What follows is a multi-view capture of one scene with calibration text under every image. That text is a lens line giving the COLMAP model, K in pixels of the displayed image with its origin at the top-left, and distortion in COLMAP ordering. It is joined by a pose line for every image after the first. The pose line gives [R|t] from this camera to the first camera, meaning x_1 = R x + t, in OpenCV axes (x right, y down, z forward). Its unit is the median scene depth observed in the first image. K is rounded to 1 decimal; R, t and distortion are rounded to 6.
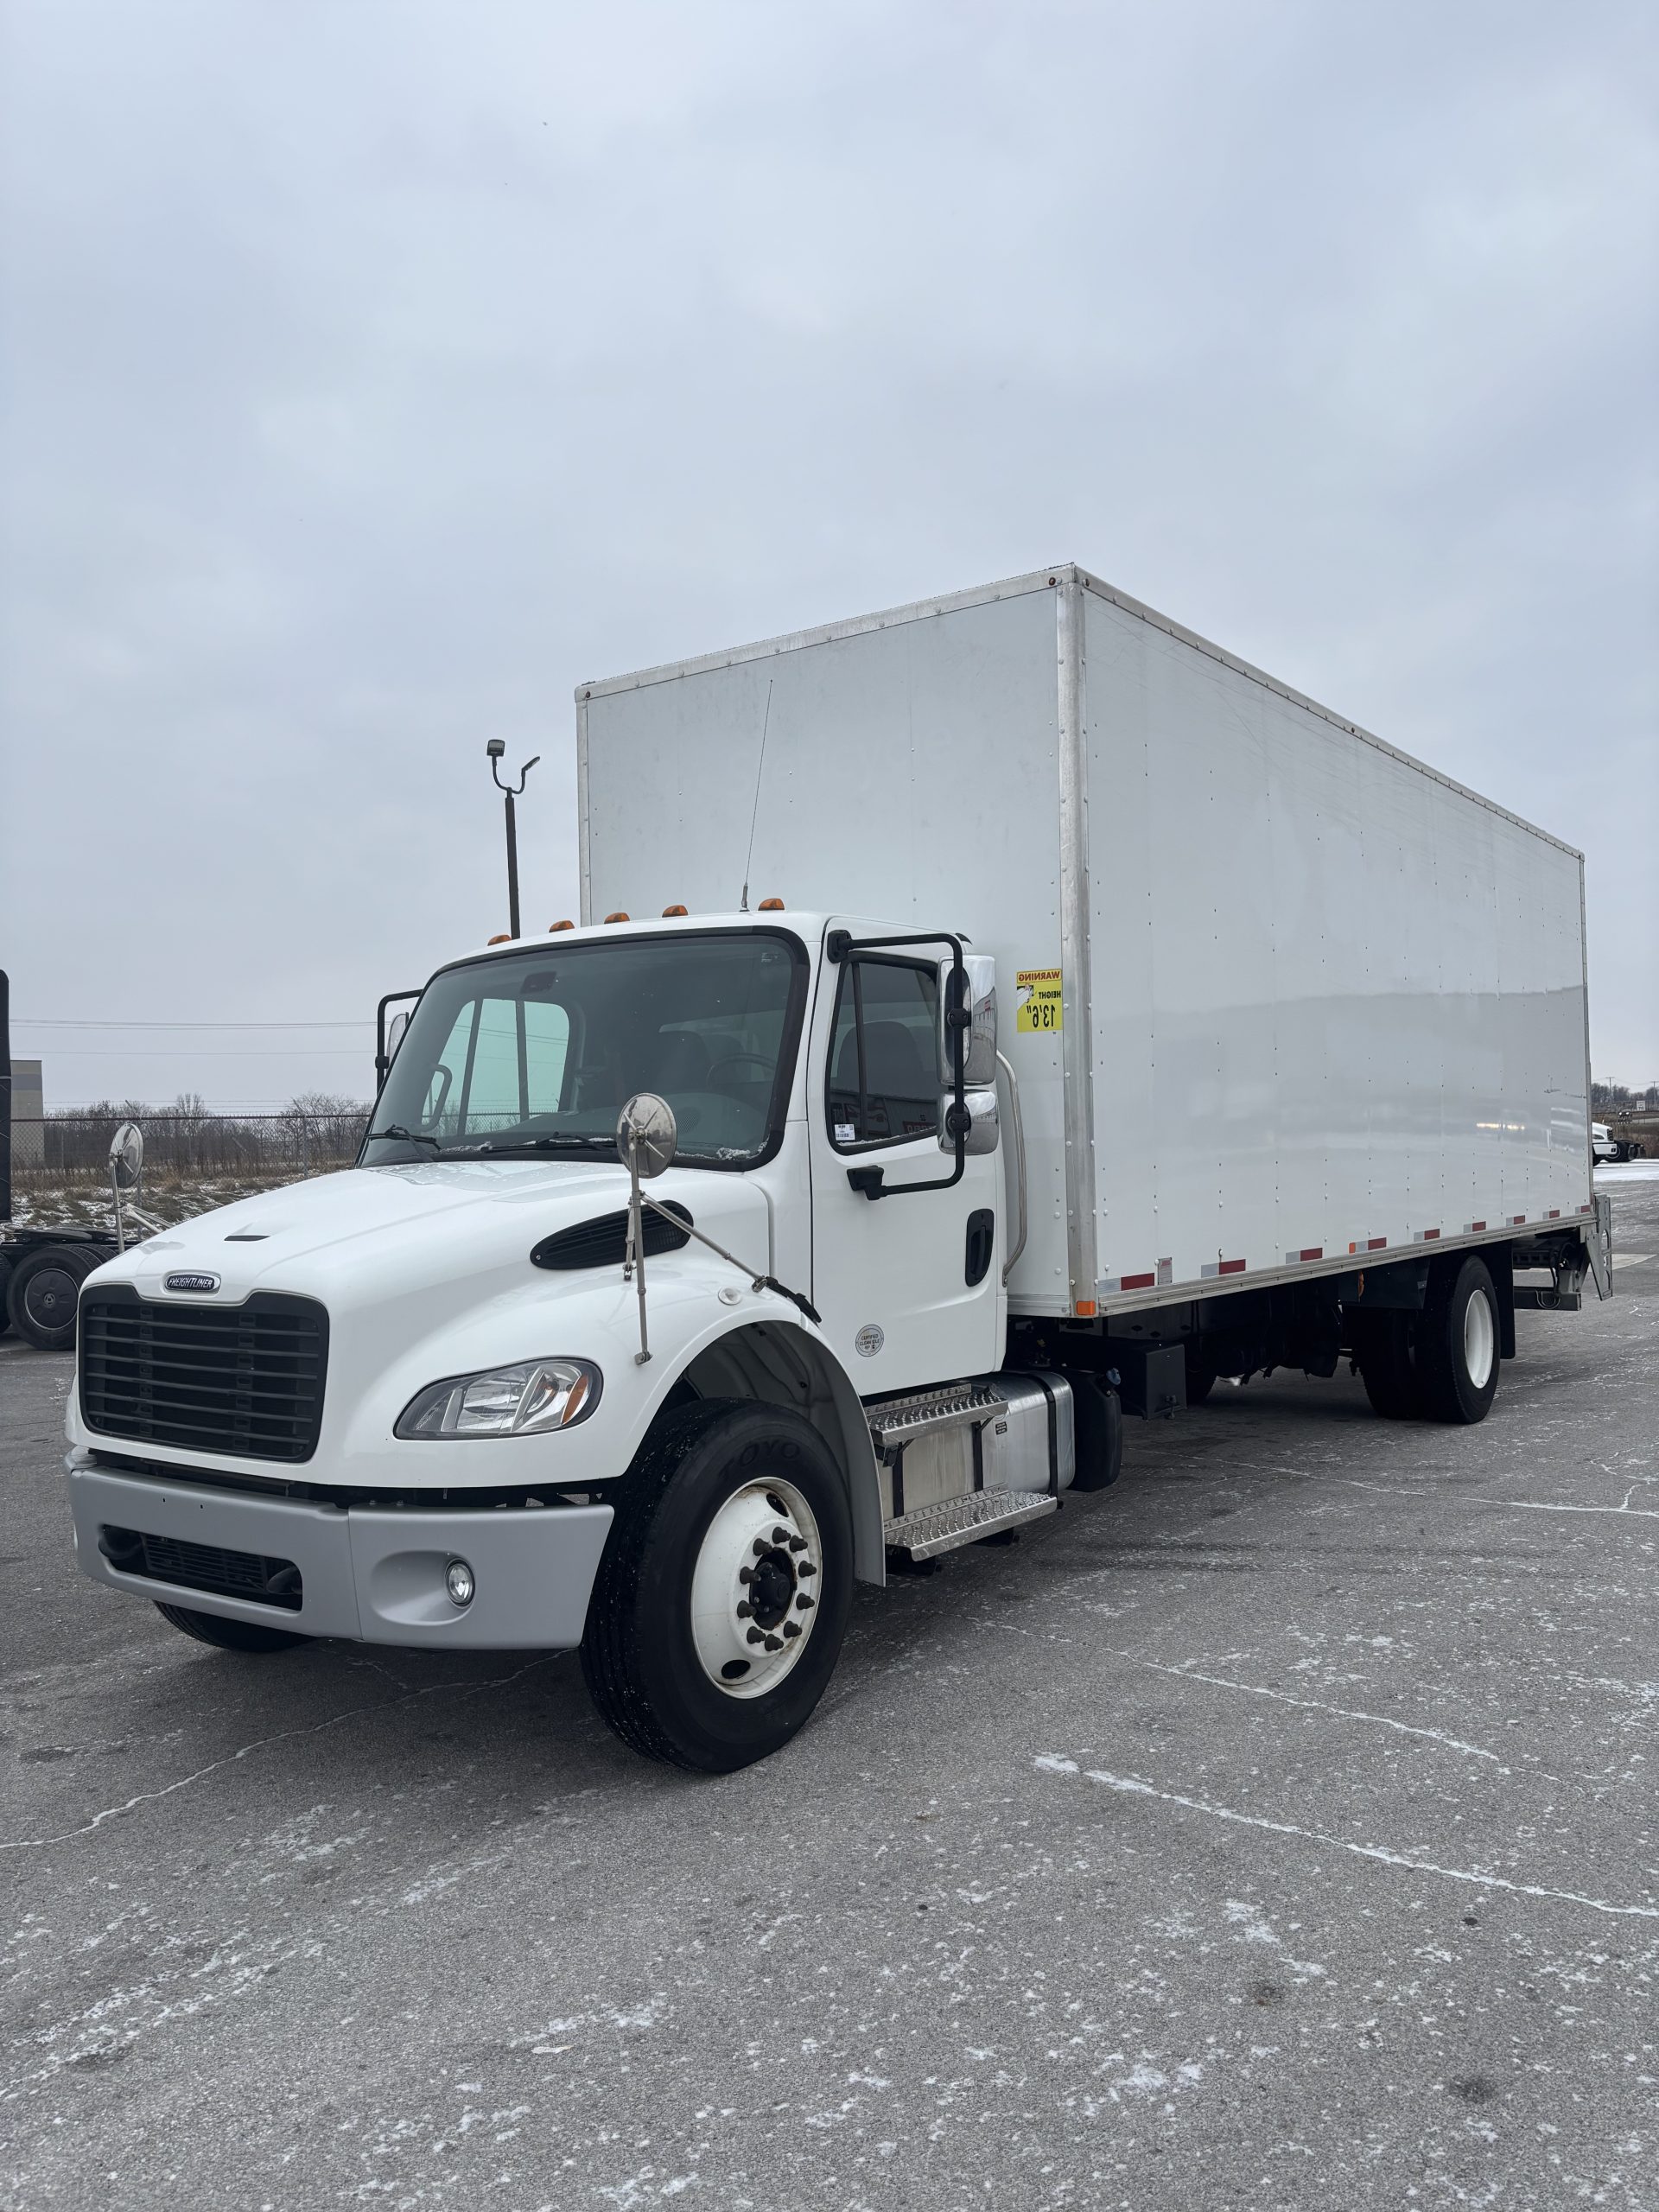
lens RADIAL K [[1714.7, 0, 829.5], [0, 1714.7, 1106.0], [0, 0, 1]] dist [0.037605, -0.001526]
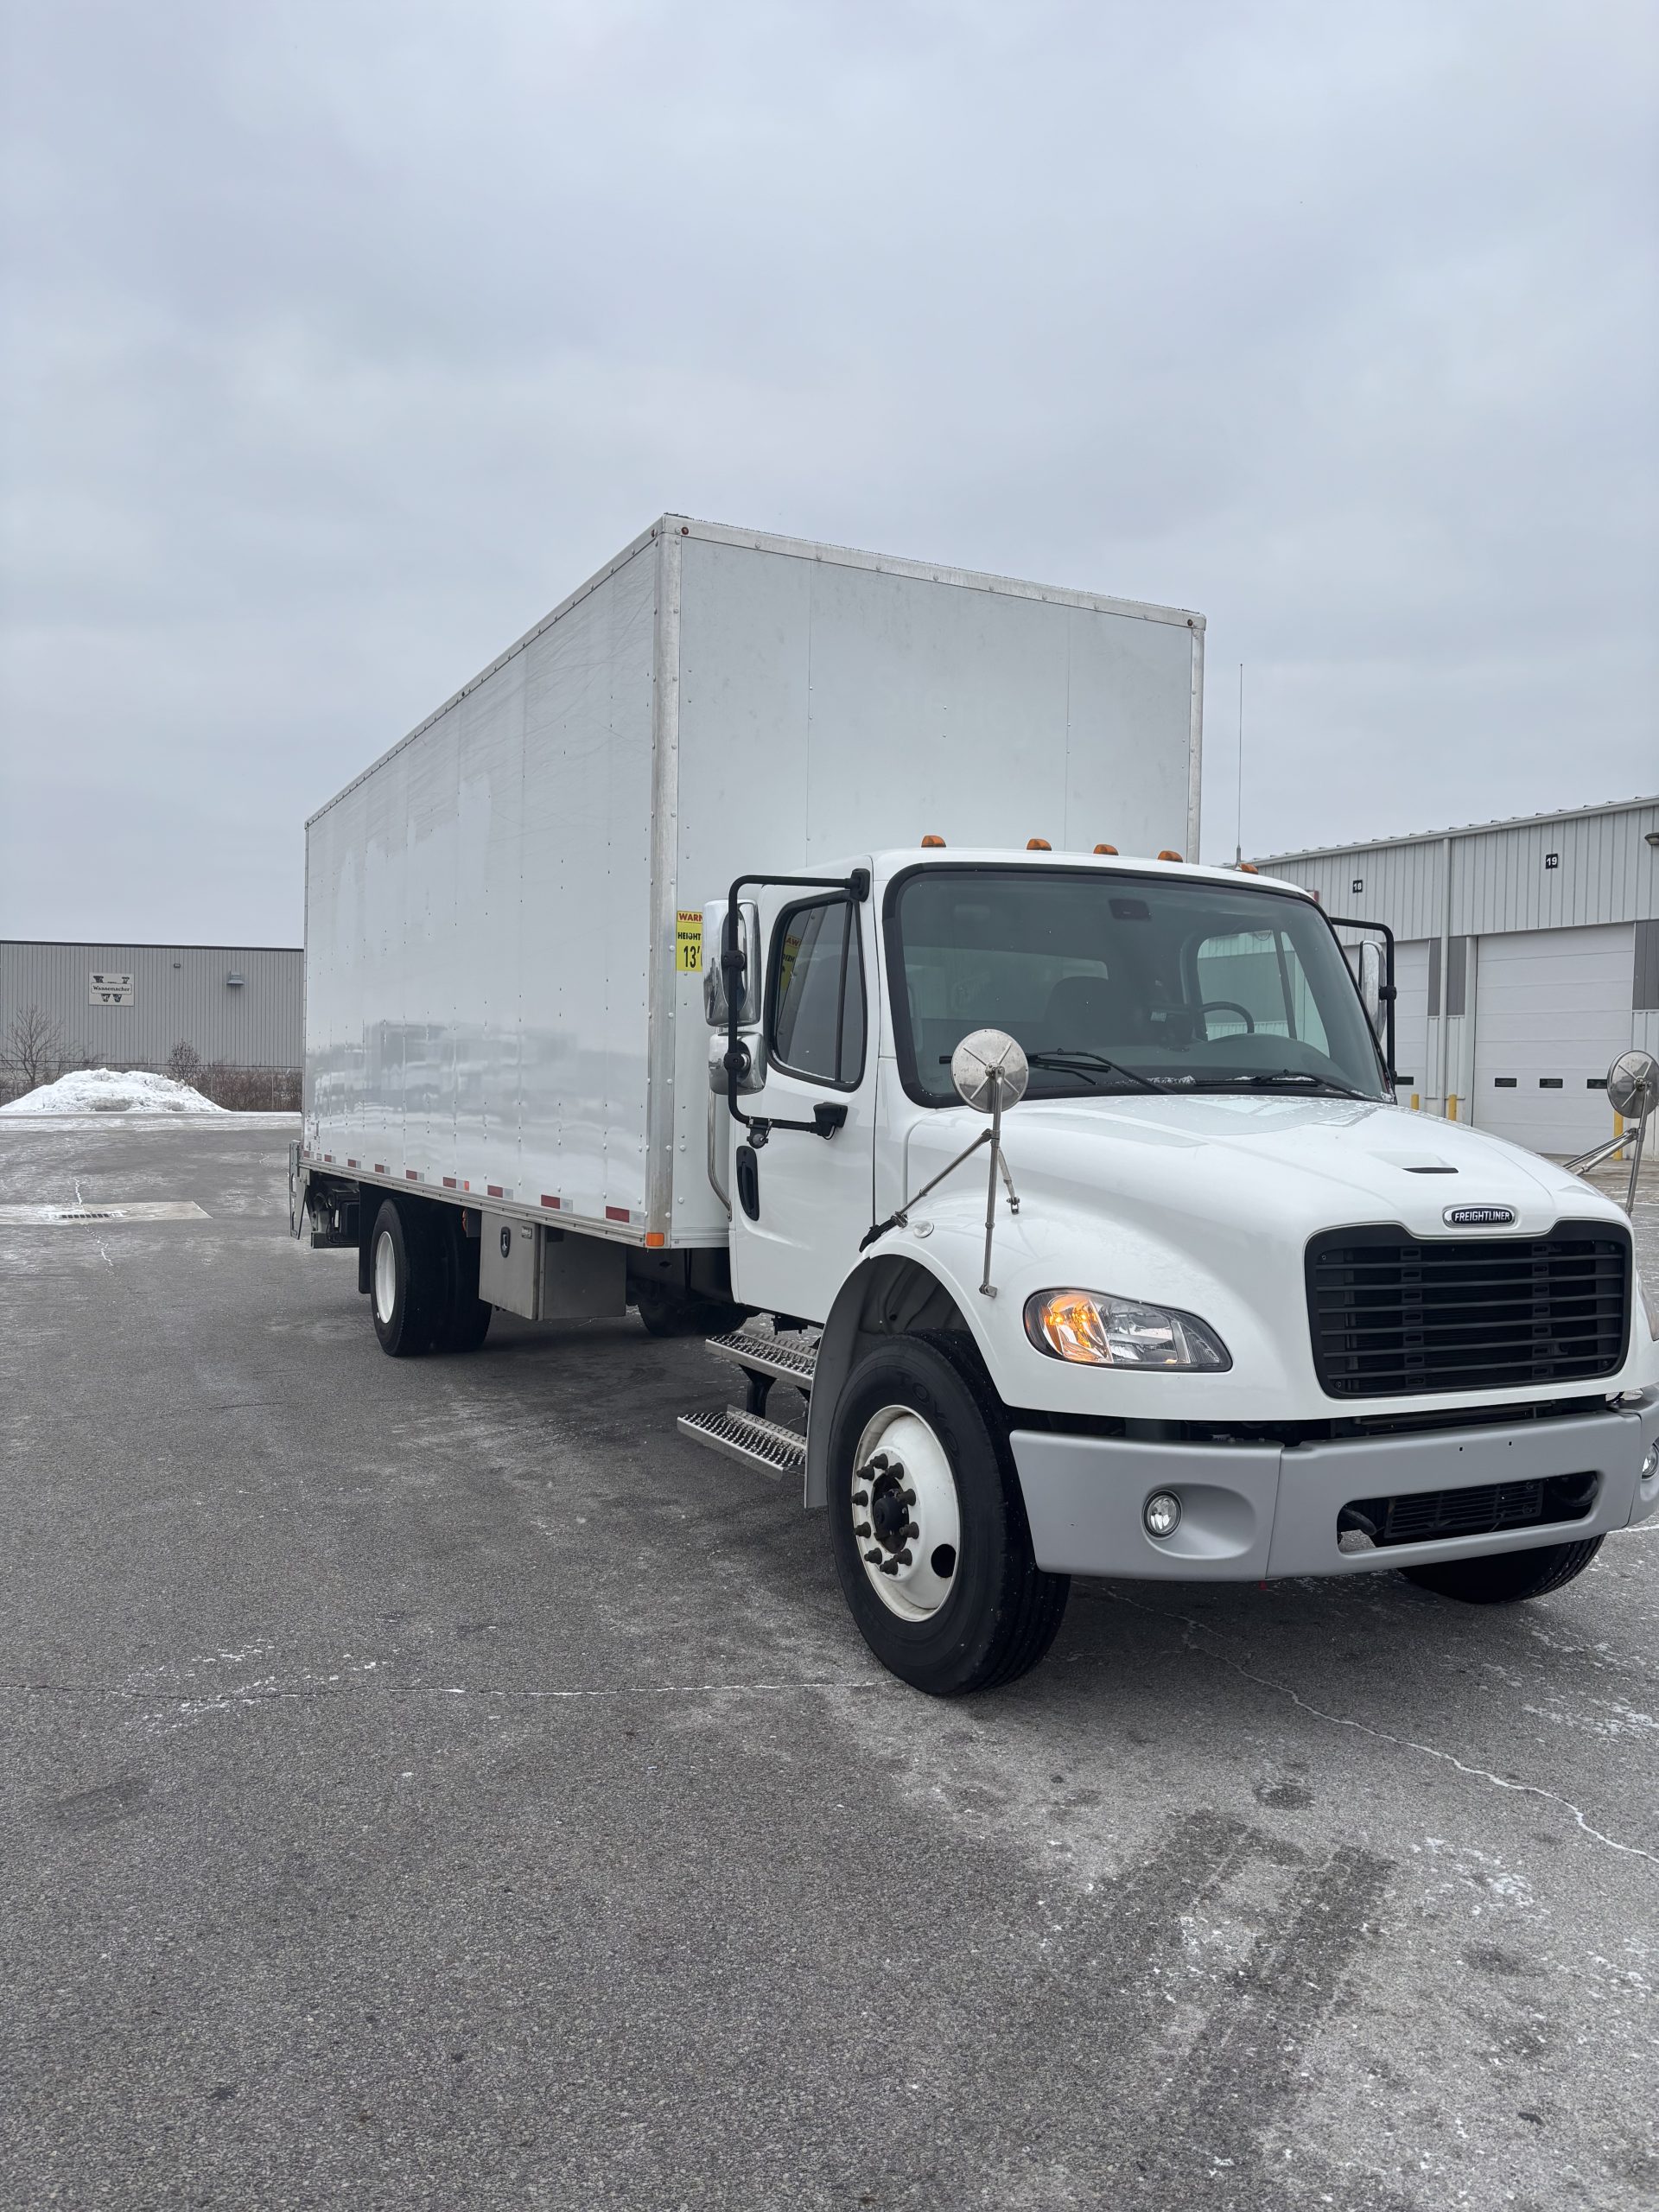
lens RADIAL K [[1714.7, 0, 829.5], [0, 1714.7, 1106.0], [0, 0, 1]] dist [0.037605, -0.001526]
pose [[0.429909, 0.022121, 0.902601, -1.201353], [-0.048028, 0.998845, -0.001605, 0.052131], [-0.901594, -0.042660, 0.430474, 0.792747]]
